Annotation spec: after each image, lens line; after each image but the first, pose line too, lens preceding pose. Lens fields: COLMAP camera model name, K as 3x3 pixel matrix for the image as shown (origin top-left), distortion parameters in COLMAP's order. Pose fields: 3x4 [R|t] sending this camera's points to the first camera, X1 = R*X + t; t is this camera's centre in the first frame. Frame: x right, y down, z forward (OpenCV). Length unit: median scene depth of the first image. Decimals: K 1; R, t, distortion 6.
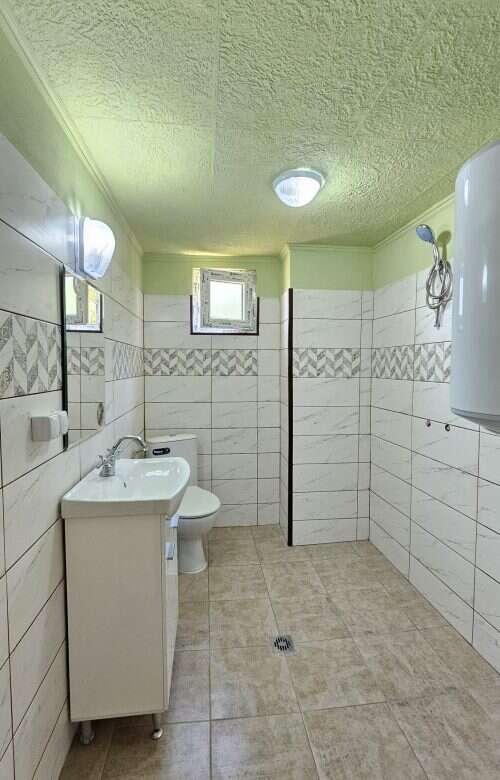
lens RADIAL K [[363.4, 0, 250.0], [0, 363.4, 390.0], [0, 0, 1]] dist [0.001093, -0.001023]
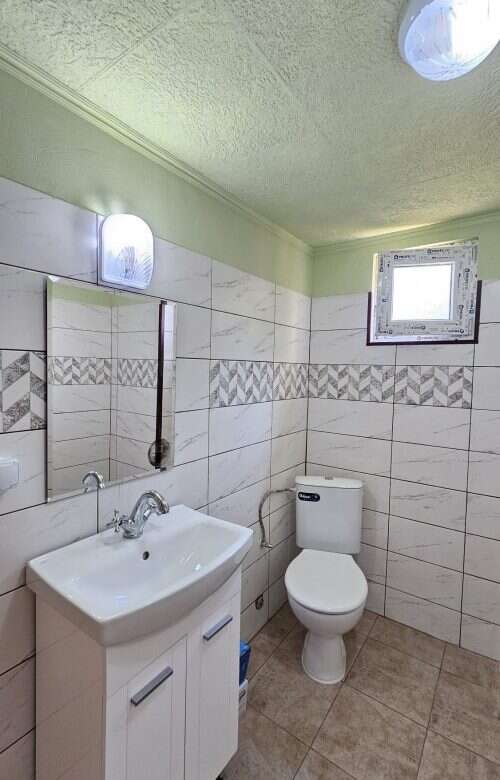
lens RADIAL K [[363.4, 0, 250.0], [0, 363.4, 390.0], [0, 0, 1]] dist [0.001093, -0.001023]
pose [[0.737274, 0.054895, -0.673360, 0.162492], [-0.064068, 0.997883, 0.011202, -0.055830], [0.672549, 0.034882, 0.739230, 0.301311]]
